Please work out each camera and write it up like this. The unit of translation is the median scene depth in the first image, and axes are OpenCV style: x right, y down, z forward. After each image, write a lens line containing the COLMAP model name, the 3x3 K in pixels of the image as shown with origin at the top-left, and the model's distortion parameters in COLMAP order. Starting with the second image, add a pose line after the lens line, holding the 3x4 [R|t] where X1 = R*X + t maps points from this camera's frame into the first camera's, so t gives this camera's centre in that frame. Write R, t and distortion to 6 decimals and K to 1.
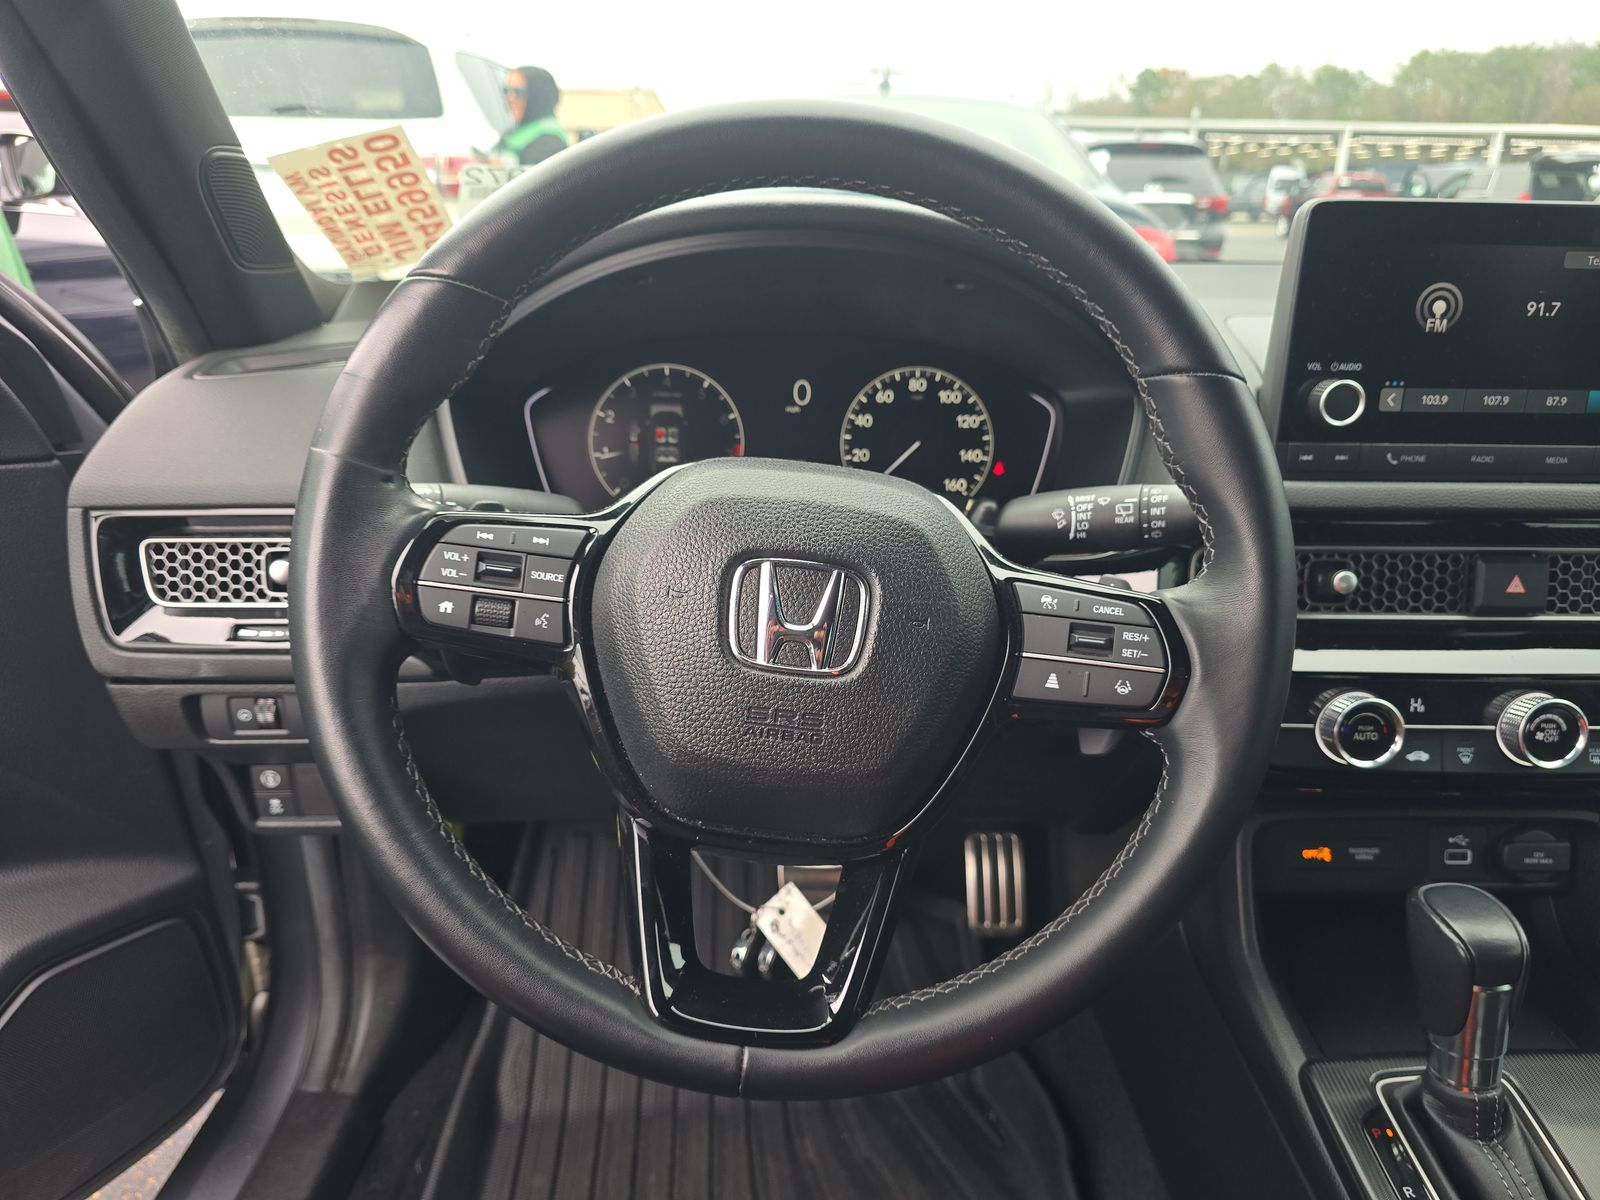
lens RADIAL K [[1075.6, 0, 803.1], [0, 1075.6, 600.0], [0, 0, 1]] dist [0.038470, -0.082892]
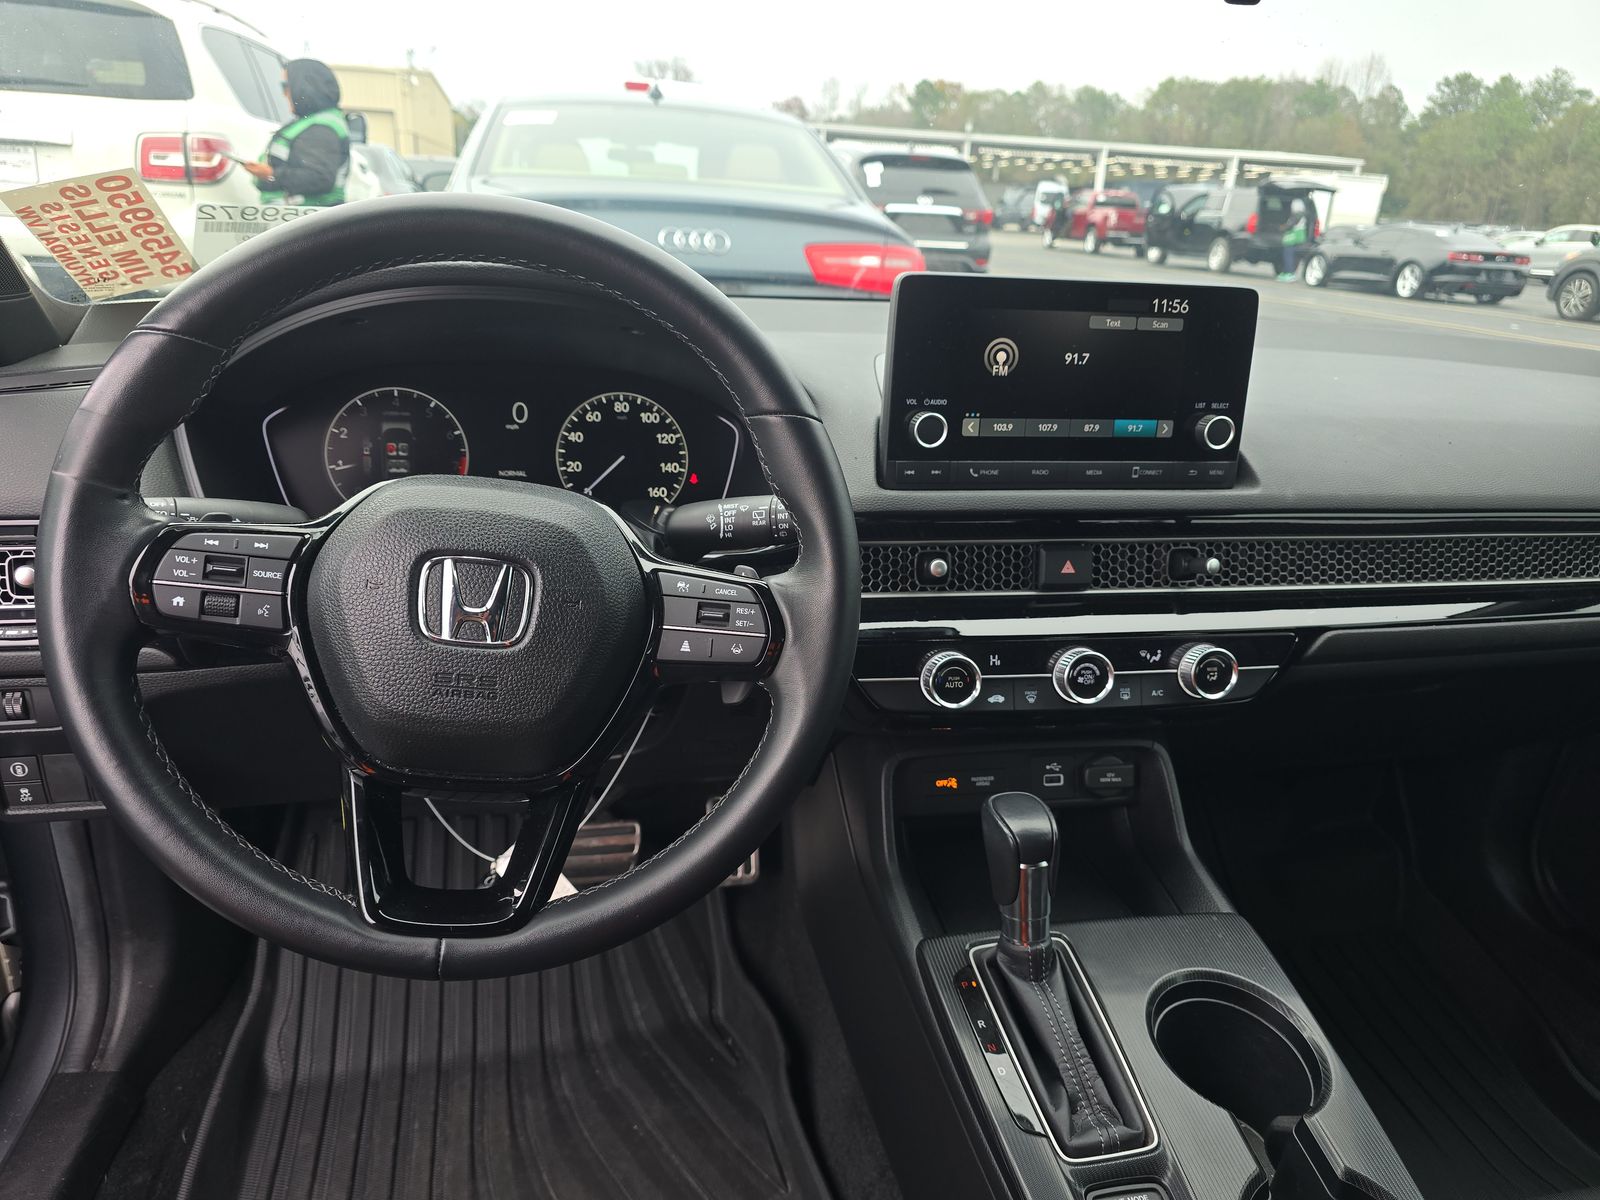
lens RADIAL K [[1066.4, 0, 802.0], [0, 1066.4, 604.9], [0, 0, 1]] dist [0.023991, -0.038535]
pose [[0.982705, -0.025450, 0.183420, 0.095690], [0.023915, 0.999658, 0.010572, 0.009993], [-0.183626, -0.006003, 0.982978, -0.217142]]
